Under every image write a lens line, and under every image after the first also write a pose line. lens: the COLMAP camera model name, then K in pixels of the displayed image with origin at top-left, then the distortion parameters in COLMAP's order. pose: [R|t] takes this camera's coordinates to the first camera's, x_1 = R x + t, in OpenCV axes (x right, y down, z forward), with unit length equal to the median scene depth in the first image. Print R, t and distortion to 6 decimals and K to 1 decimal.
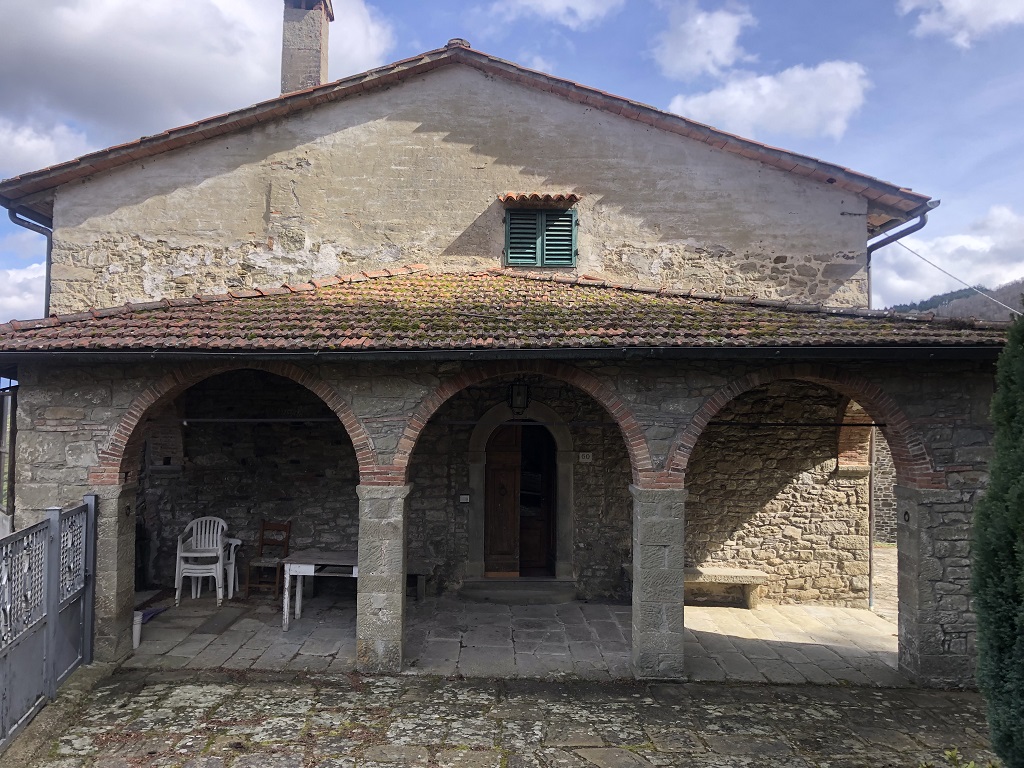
lens RADIAL K [[839.9, 0, 483.3], [0, 839.9, 380.0], [0, 0, 1]] dist [0.018045, -0.006244]
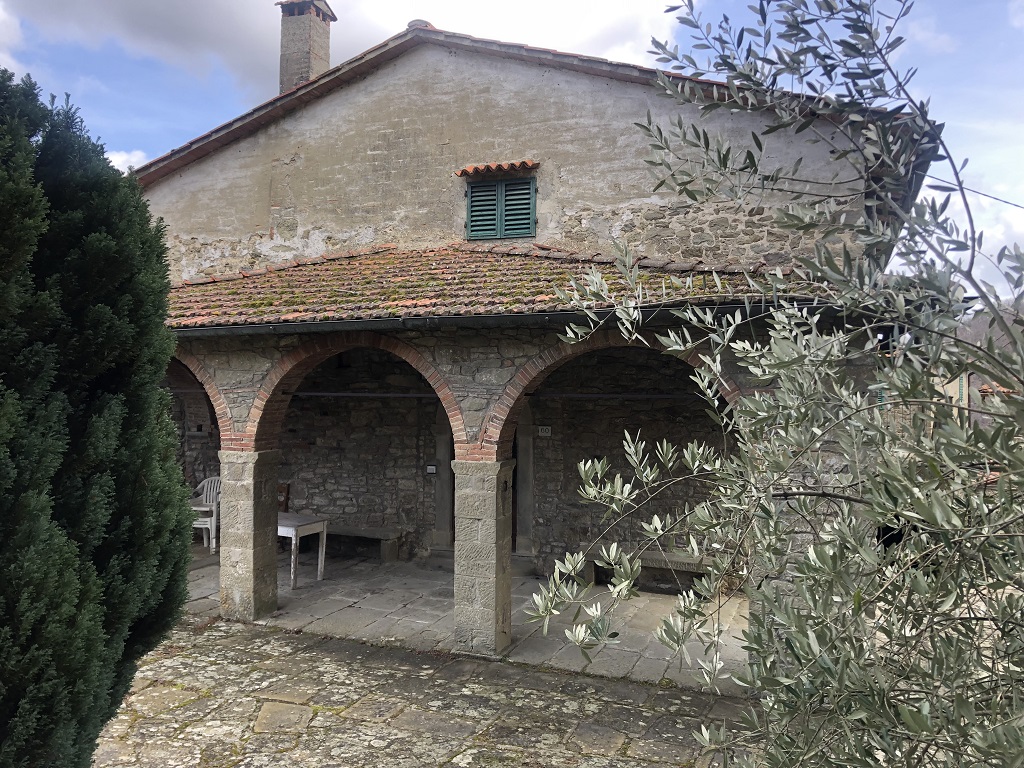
lens RADIAL K [[839.9, 0, 512.7], [0, 839.9, 376.7], [0, 0, 1]] dist [0.018045, -0.006244]
pose [[0.928411, -0.006638, -0.371494, 0.453582], [0.014744, 0.999711, 0.018983, 0.009834], [0.371261, -0.023101, 0.928241, 0.084253]]
